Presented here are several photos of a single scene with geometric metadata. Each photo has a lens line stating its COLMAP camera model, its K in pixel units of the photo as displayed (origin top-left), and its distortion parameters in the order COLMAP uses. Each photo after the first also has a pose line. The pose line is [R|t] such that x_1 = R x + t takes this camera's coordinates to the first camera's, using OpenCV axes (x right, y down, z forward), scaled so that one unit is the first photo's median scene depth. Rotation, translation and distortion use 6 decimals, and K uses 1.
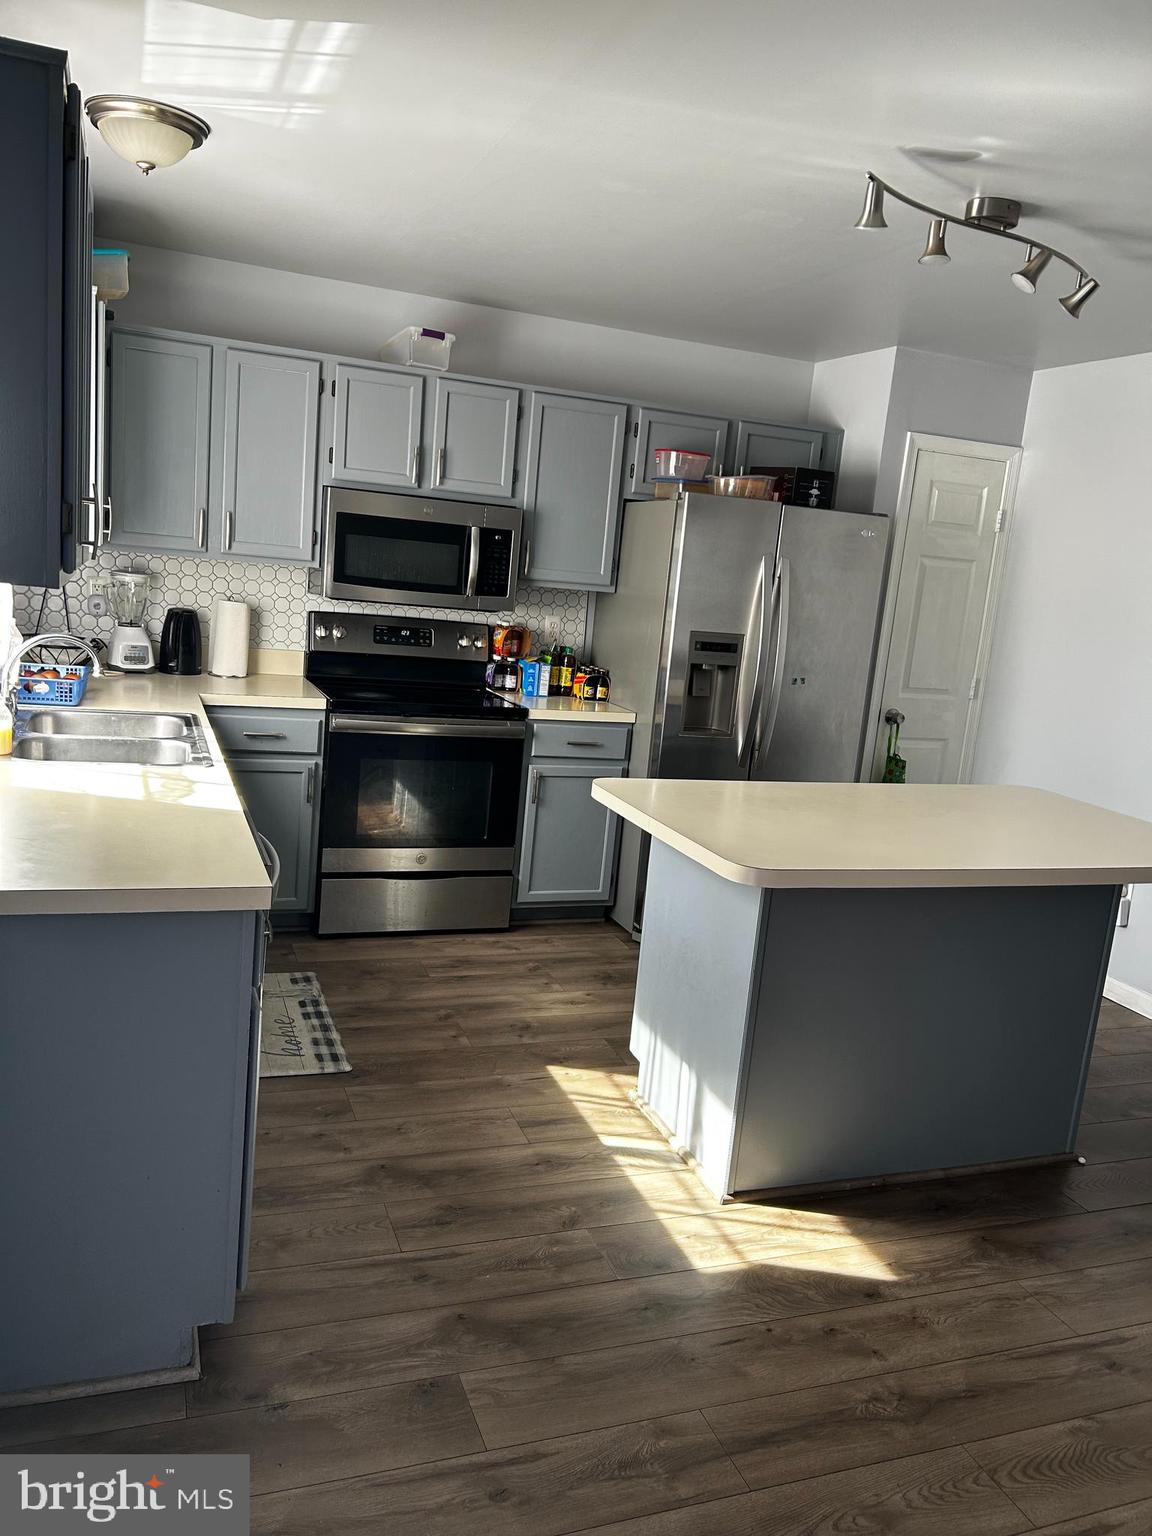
lens RADIAL K [[1153.9, 0, 565.5], [0, 1153.9, 771.7], [0, 0, 1]] dist [0.016316, -0.006305]
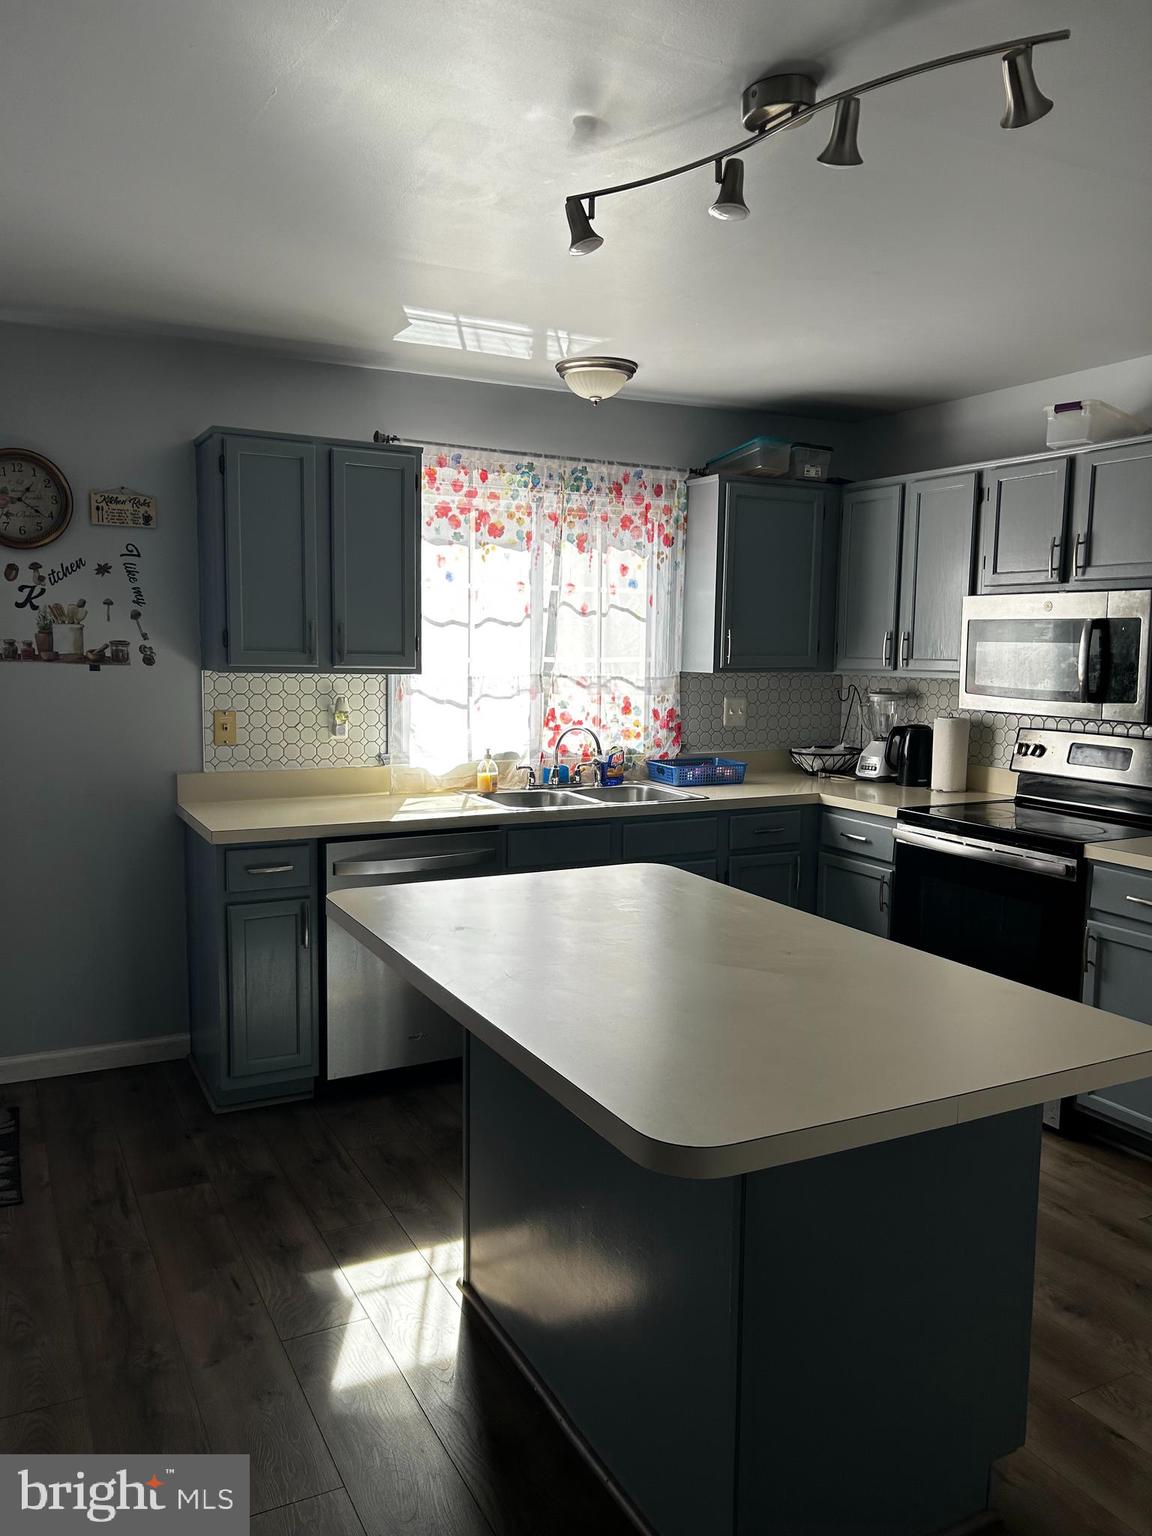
lens RADIAL K [[1153.9, 0, 564.3], [0, 1153.9, 762.8], [0, 0, 1]] dist [0.016316, -0.006305]
pose [[0.131541, 0.014812, -0.991200, 1.229613], [-0.186165, 0.982467, -0.010024, -0.064276], [0.973673, 0.185845, 0.131992, 0.991257]]
